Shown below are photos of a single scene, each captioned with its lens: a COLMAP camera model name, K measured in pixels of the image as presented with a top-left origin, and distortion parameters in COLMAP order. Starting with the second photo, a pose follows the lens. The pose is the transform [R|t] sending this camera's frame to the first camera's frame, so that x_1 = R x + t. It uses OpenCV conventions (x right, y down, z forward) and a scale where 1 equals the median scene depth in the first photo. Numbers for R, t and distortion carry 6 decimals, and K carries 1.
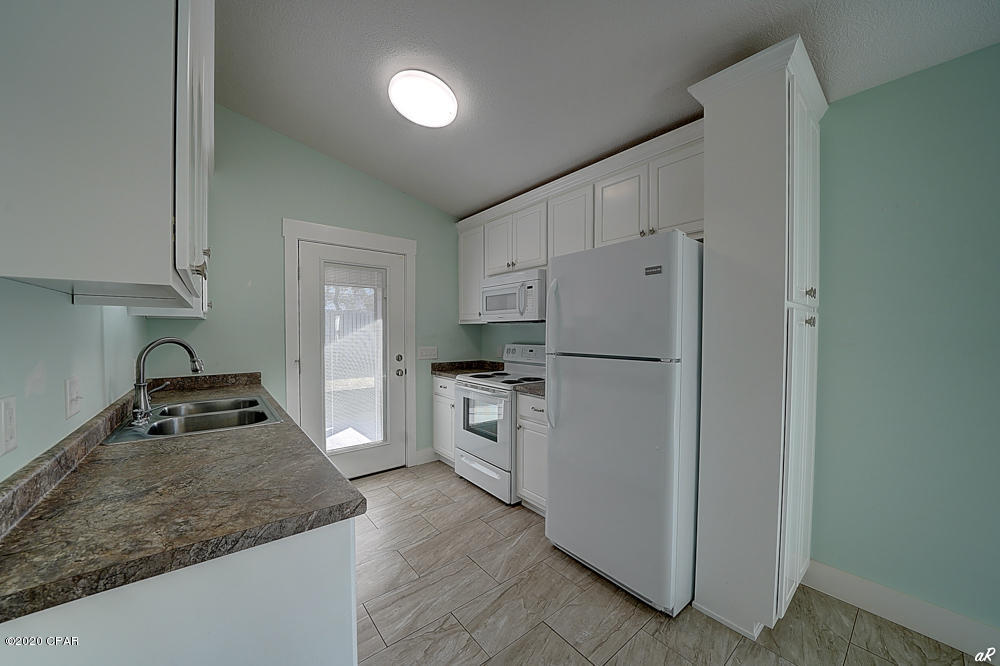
lens RADIAL K [[349.3, 0, 493.9], [0, 349.3, 336.9], [0, 0, 1]] dist [-0.011120, 0.000216]
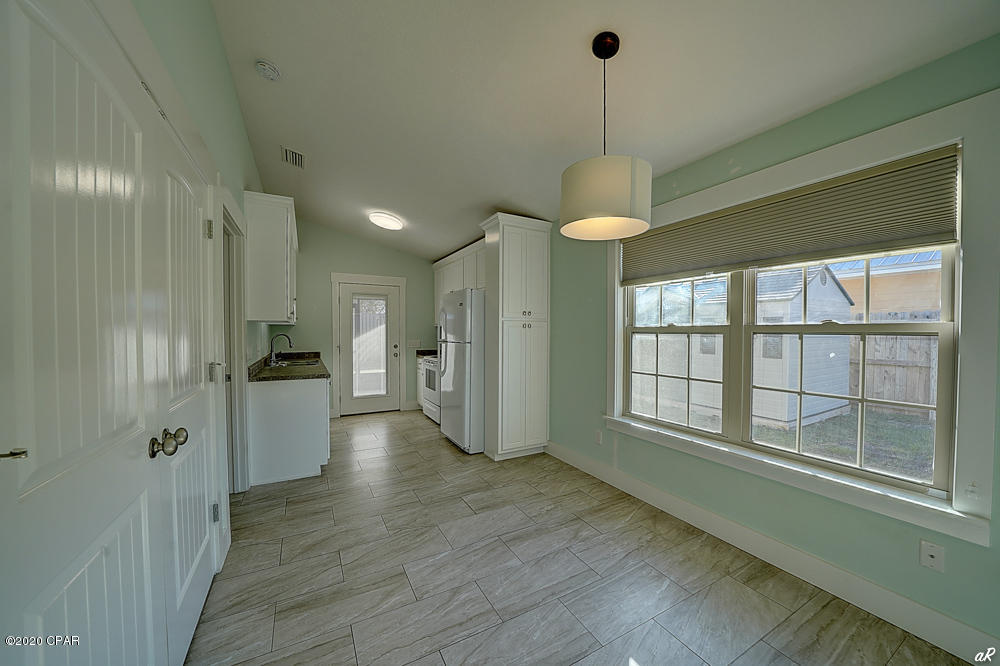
lens RADIAL K [[349.3, 0, 493.9], [0, 349.3, 336.9], [0, 0, 1]] dist [-0.011120, 0.000216]
pose [[0.983111, 0.002701, -0.182990, 0.551155], [-0.003128, 0.999993, -0.002044, 0.016094], [0.182983, 0.002582, 0.983113, -0.637568]]
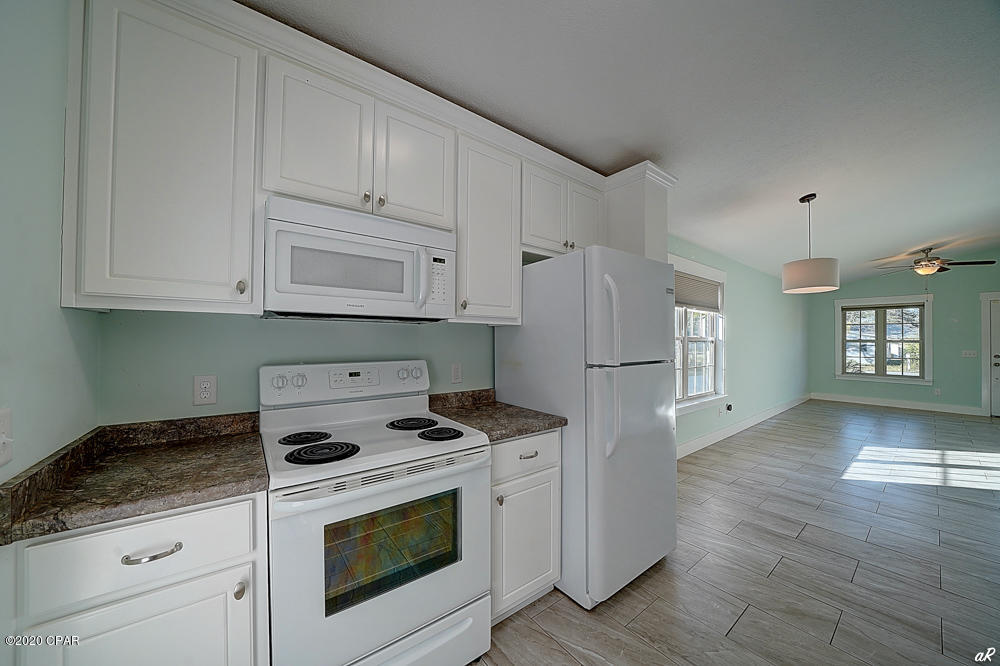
lens RADIAL K [[349.3, 0, 493.9], [0, 349.3, 336.9], [0, 0, 1]] dist [-0.011120, 0.000216]
pose [[0.029359, 0.005788, 0.999552, -0.421283], [0.011987, 0.999909, -0.006142, -0.010023], [-0.999497, 0.012162, 0.029287, 0.801139]]
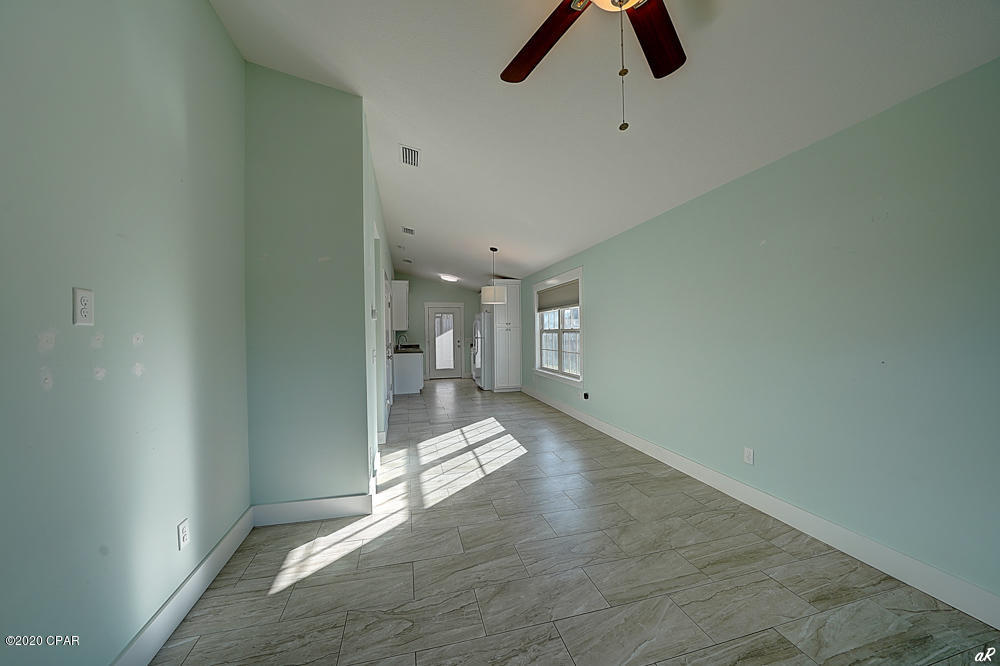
lens RADIAL K [[349.3, 0, 493.9], [0, 349.3, 336.9], [0, 0, 1]] dist [-0.011120, 0.000216]
pose [[0.906973, -0.006297, -0.421142, 1.379957], [0.003549, 0.999967, -0.007308, 0.044435], [0.421174, 0.005134, 0.906965, -1.744589]]
